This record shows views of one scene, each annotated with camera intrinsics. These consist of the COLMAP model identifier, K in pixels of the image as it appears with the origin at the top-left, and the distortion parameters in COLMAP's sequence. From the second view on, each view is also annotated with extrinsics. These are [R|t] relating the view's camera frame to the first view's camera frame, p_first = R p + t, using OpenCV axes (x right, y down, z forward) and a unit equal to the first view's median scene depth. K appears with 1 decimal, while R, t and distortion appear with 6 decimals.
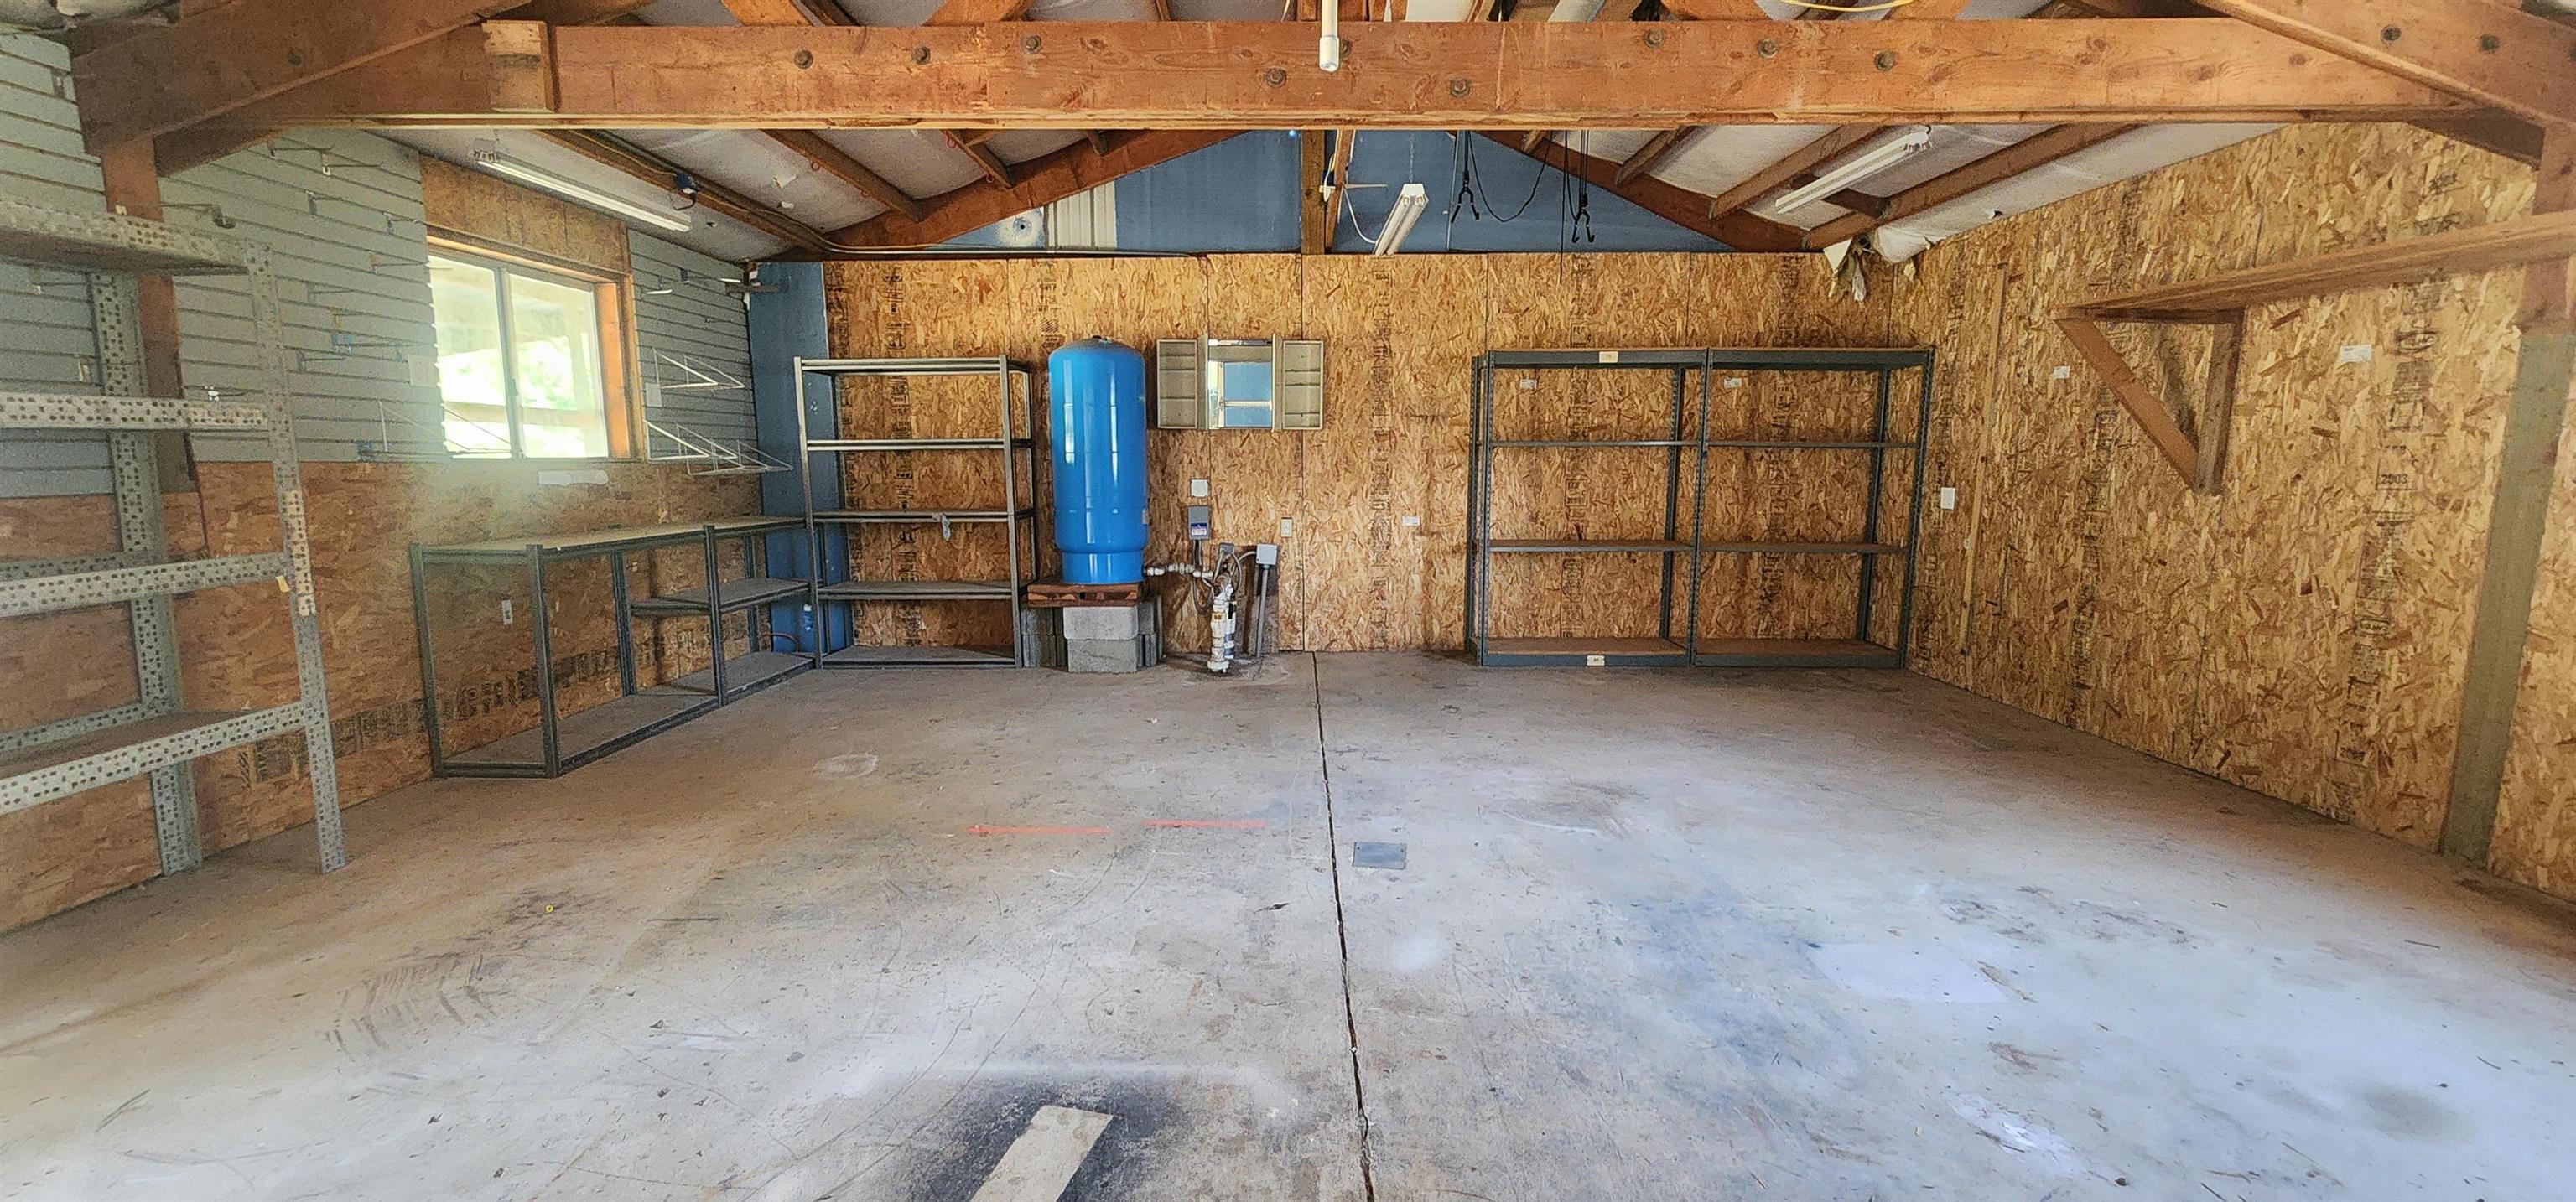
lens RADIAL K [[1057.4, 0, 1282.9], [0, 1057.4, 604.0], [0, 0, 1]] dist [-0.001252, 0.000447]
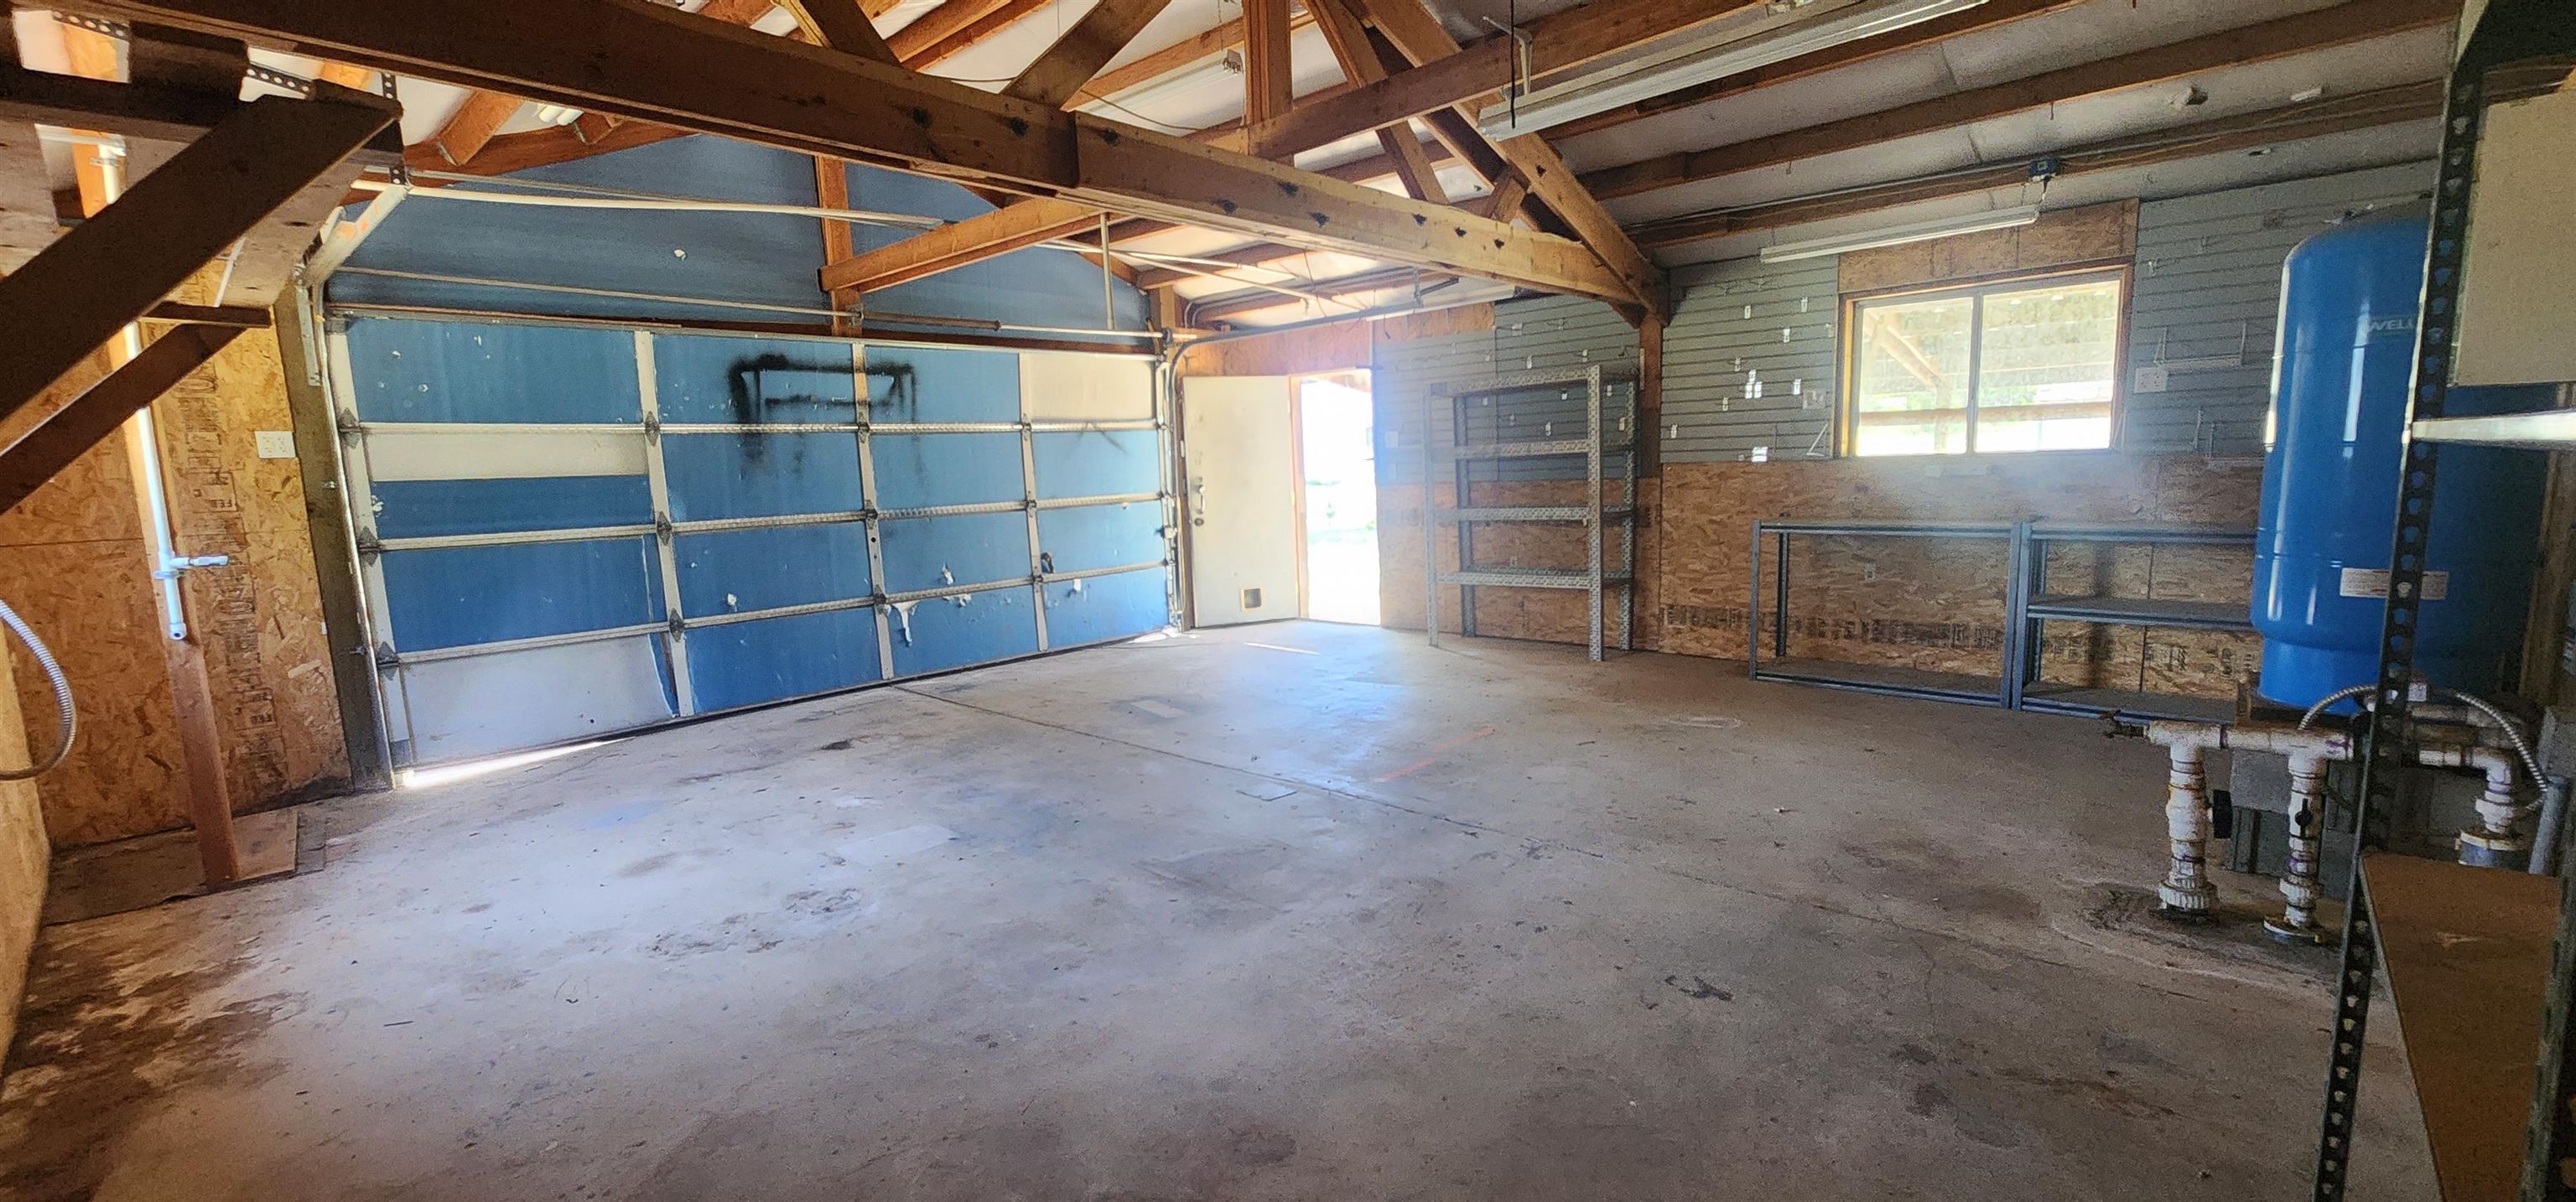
lens RADIAL K [[1057.4, 0, 1286.8], [0, 1057.4, 612.2], [0, 0, 1]] dist [-0.001252, 0.000447]
pose [[-0.668070, 0.129531, -0.732737, 0.934066], [-0.066464, 0.970408, 0.232145, -0.259624], [0.741124, 0.203790, -0.639692, 1.688619]]
